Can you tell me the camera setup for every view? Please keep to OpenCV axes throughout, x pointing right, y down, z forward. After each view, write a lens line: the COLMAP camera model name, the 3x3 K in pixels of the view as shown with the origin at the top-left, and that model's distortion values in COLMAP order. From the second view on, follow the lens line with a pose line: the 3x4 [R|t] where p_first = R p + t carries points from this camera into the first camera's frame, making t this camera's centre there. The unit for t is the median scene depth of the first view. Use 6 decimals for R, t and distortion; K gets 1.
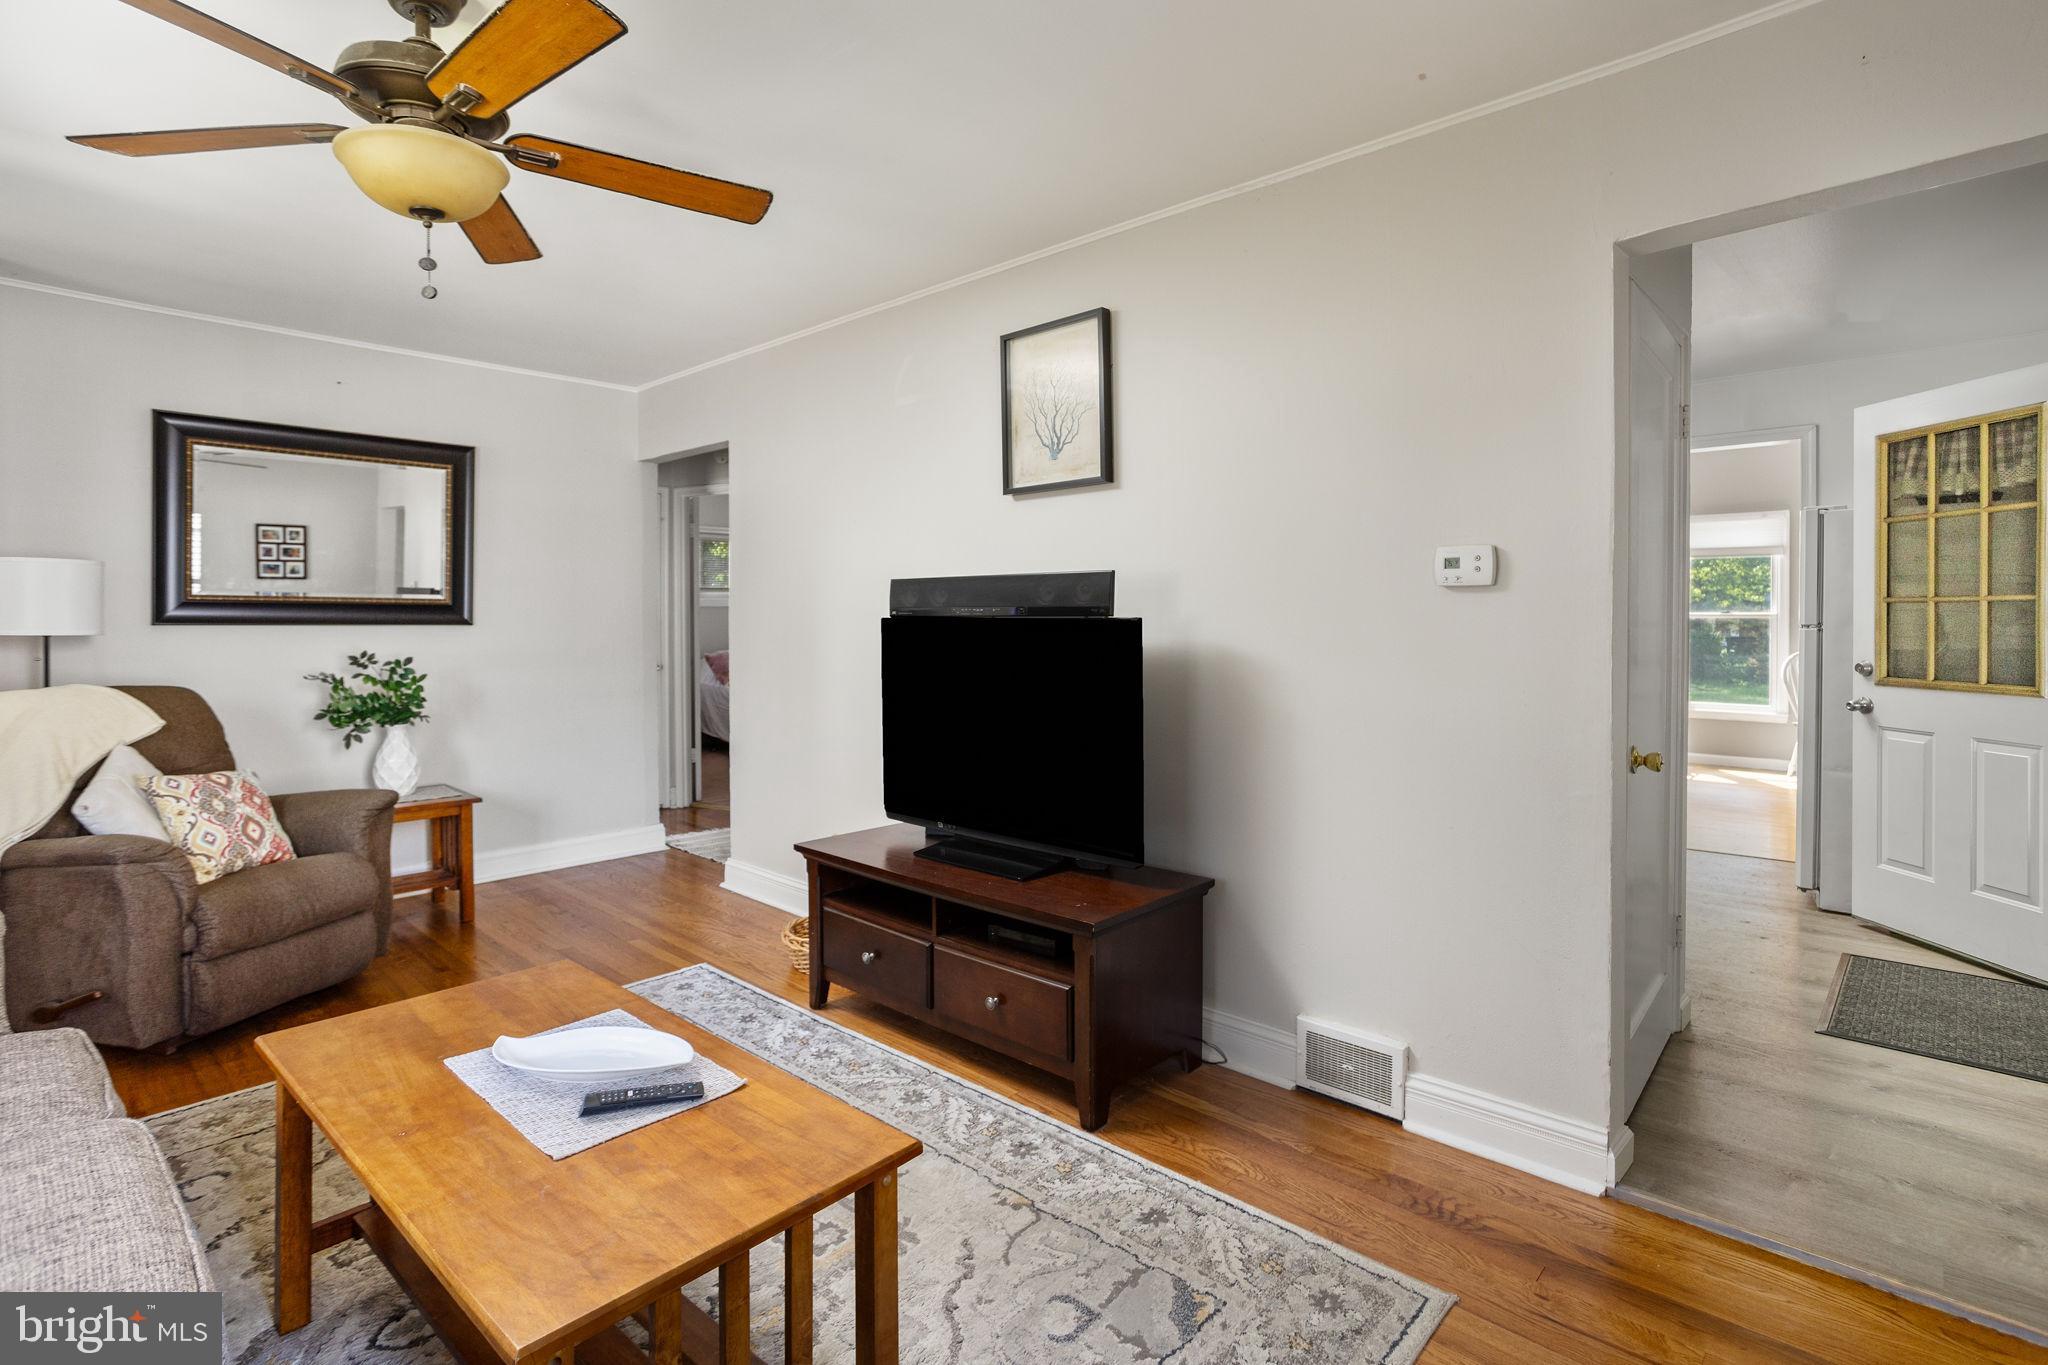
lens RADIAL K [[1003.4, 0, 1020.7], [0, 1003.4, 633.7], [0, 0, 1]] dist [-0.041910, 0.019395]
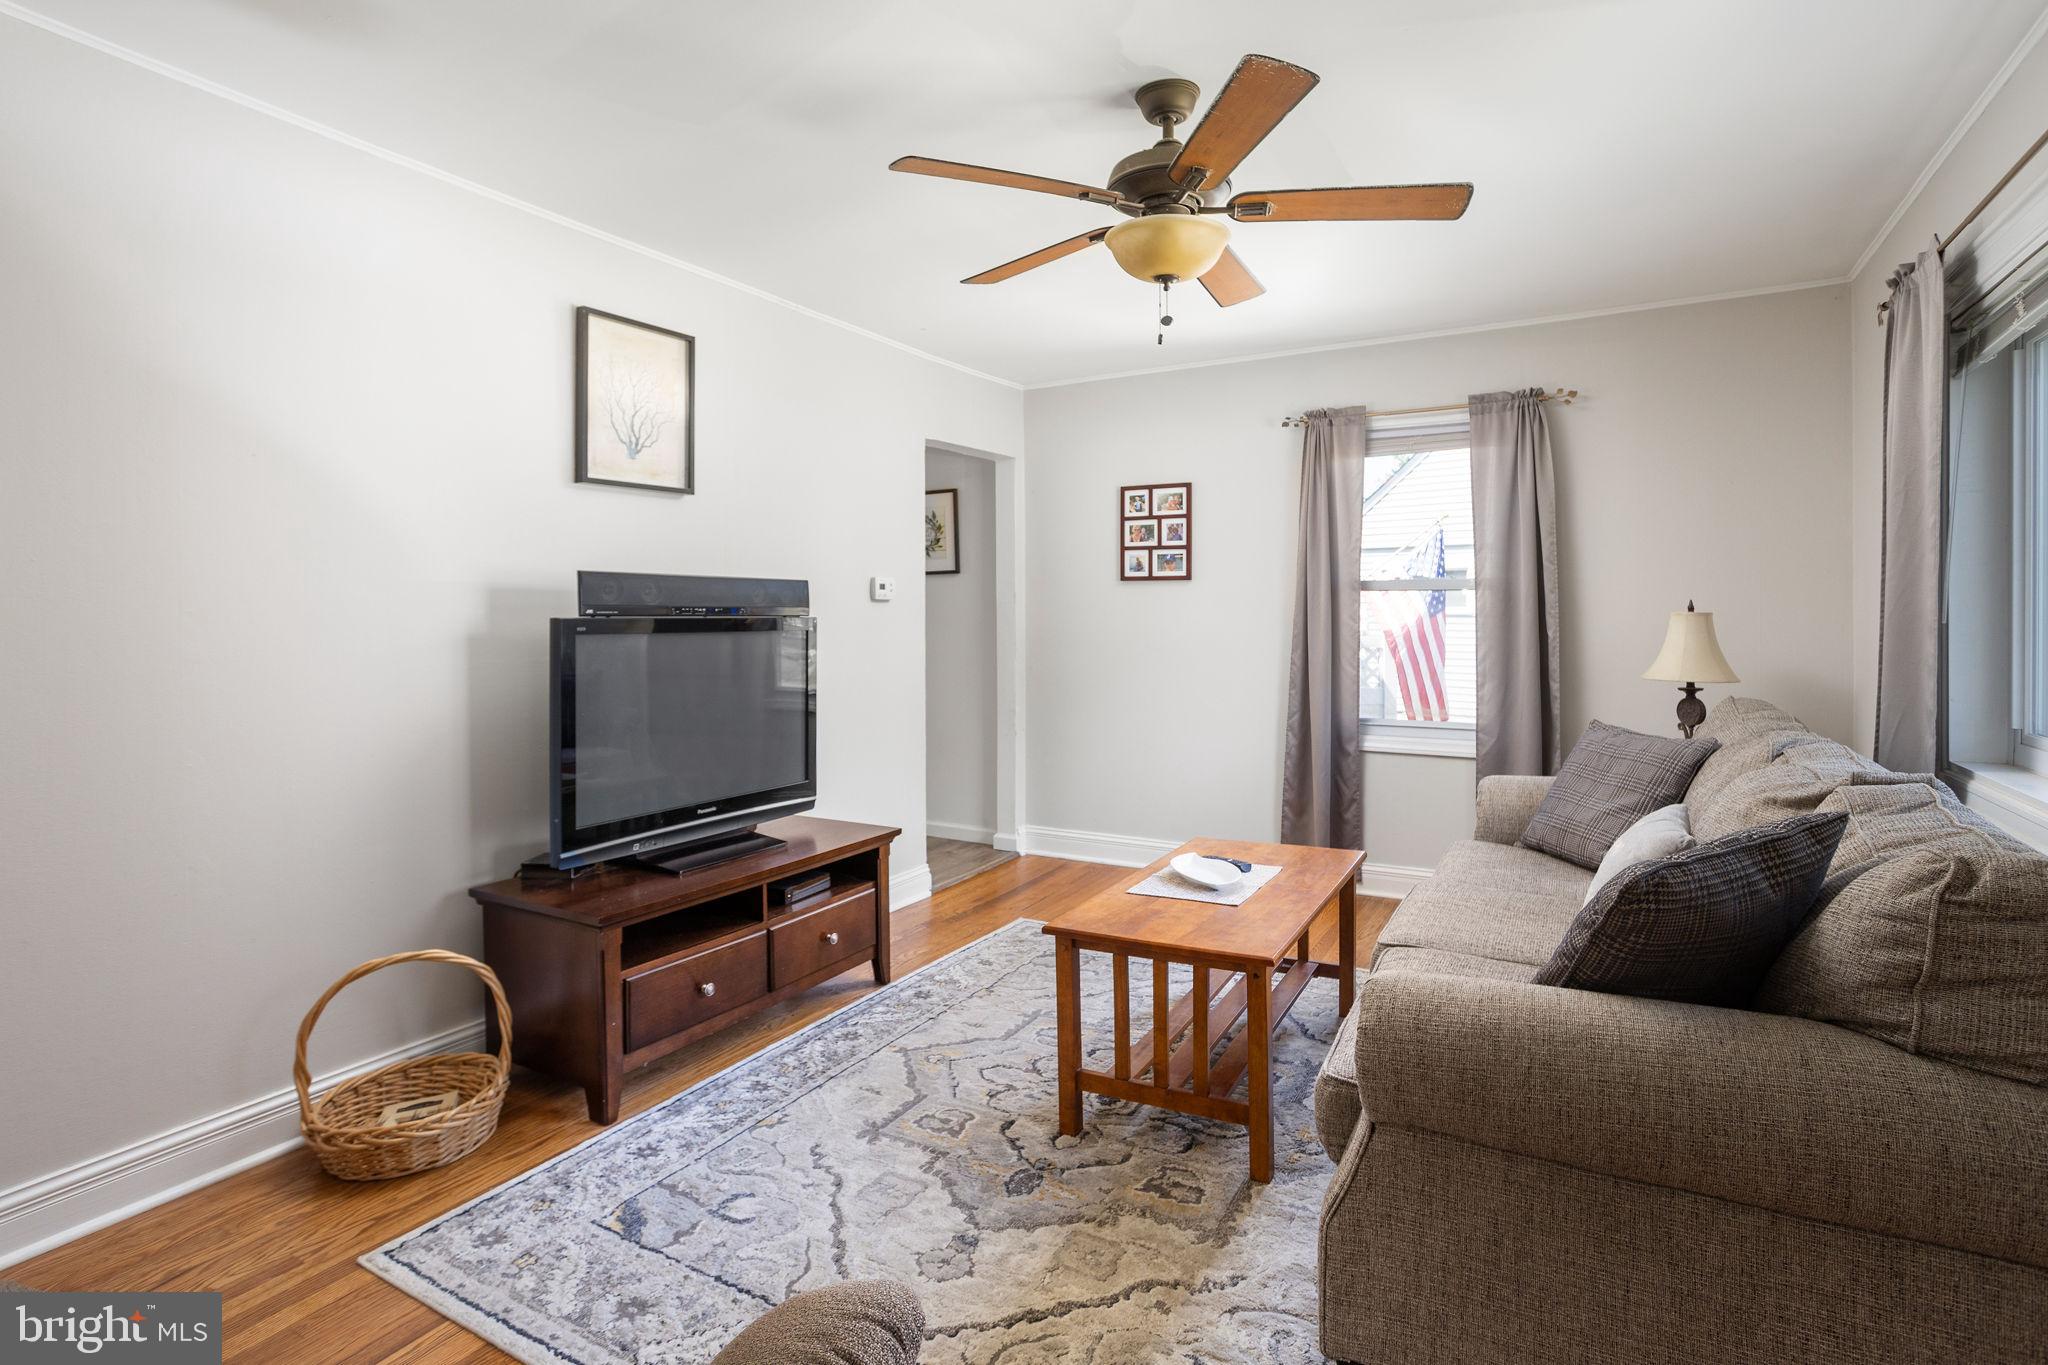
lens RADIAL K [[1003.4, 0, 1020.7], [0, 1003.4, 633.7], [0, 0, 1]] dist [-0.041910, 0.019395]
pose [[-0.207442, -0.024187, 0.977948, -1.084146], [0.018451, 0.999420, 0.028632, -0.023655], [-0.978073, 0.023984, -0.206875, 0.888952]]
